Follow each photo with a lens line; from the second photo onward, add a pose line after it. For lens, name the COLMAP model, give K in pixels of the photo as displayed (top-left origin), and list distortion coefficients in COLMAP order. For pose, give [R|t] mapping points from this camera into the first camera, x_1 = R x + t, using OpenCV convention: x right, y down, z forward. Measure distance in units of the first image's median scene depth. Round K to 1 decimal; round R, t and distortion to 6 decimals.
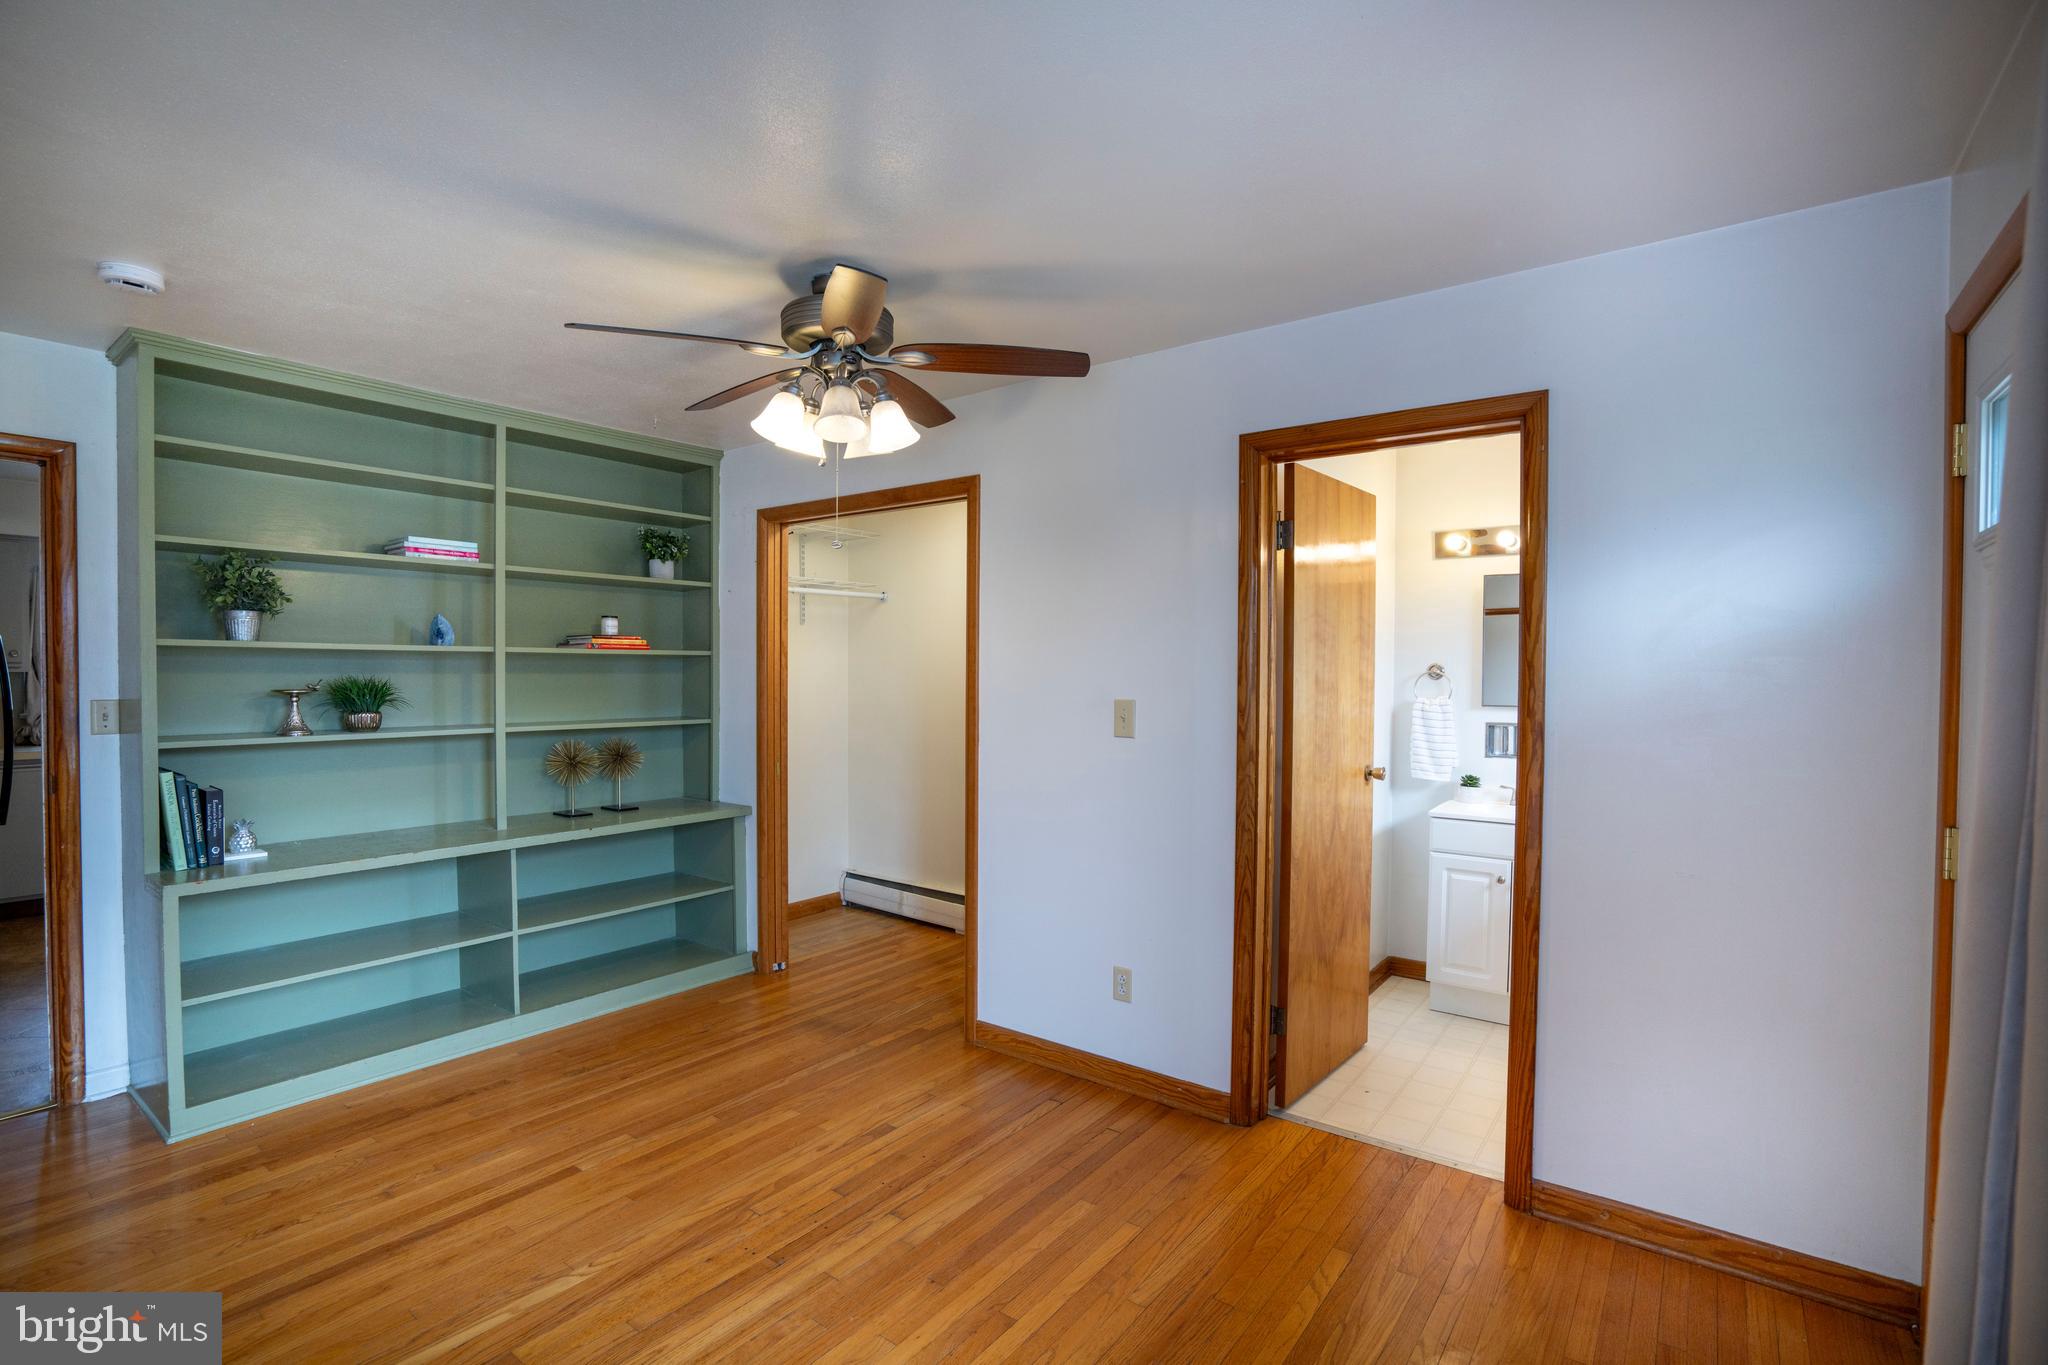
lens RADIAL K [[941.2, 0, 1020.2], [0, 941.2, 687.1], [0, 0, 1]] dist [-0.055678, 0.021132]
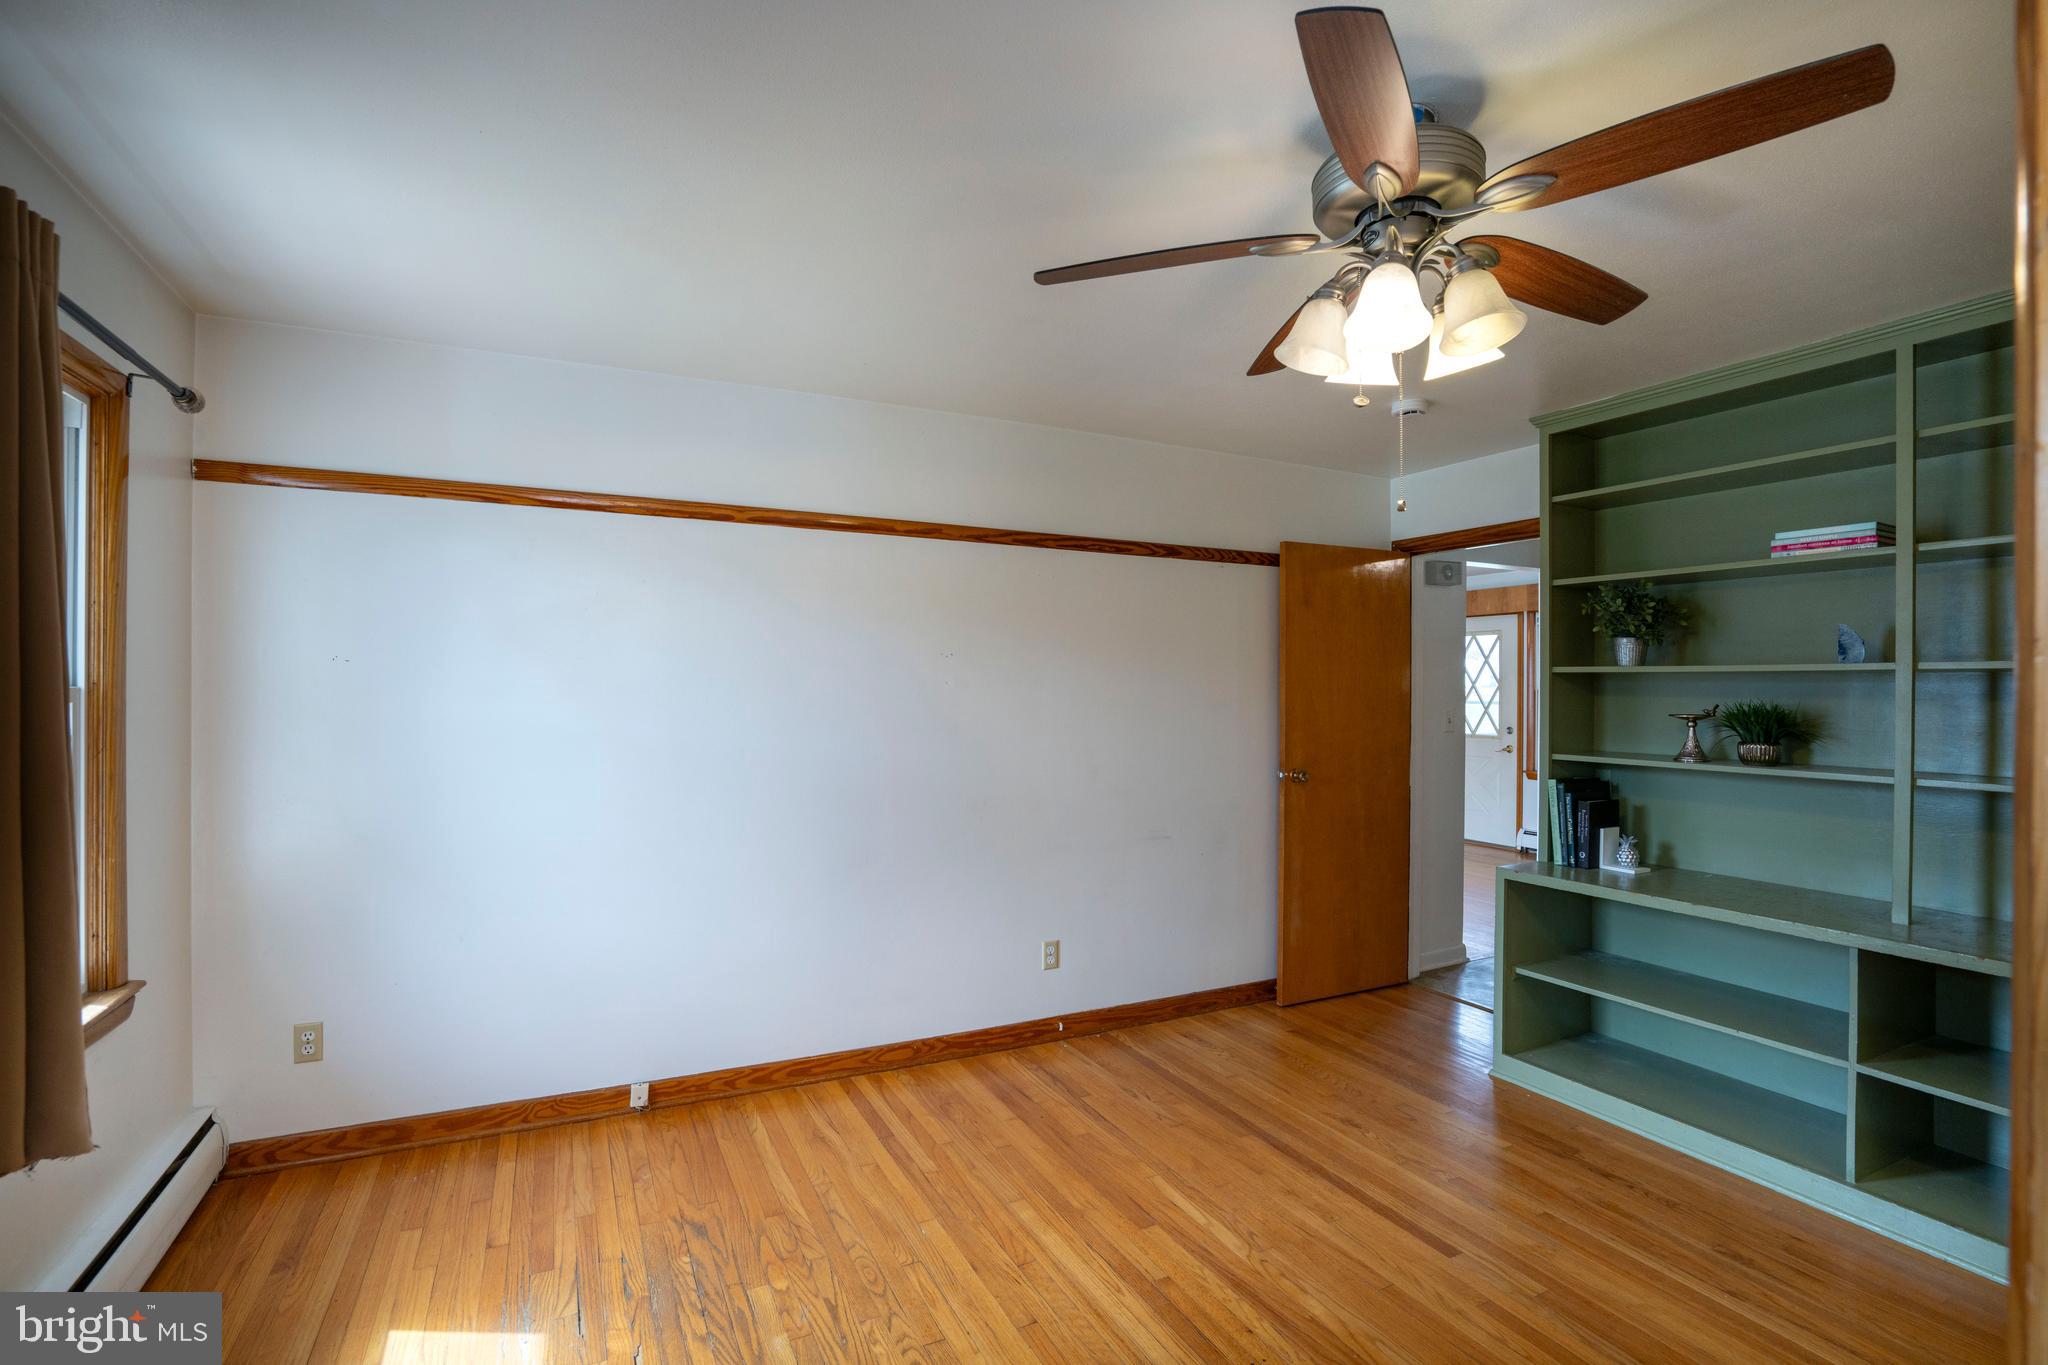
lens RADIAL K [[941.2, 0, 1020.2], [0, 941.2, 687.1], [0, 0, 1]] dist [-0.055678, 0.021132]
pose [[-0.443976, -0.009154, -0.895992, 0.408199], [-0.028422, 0.999589, 0.003871, -0.009862], [0.895588, 0.027185, -0.444053, 0.824596]]
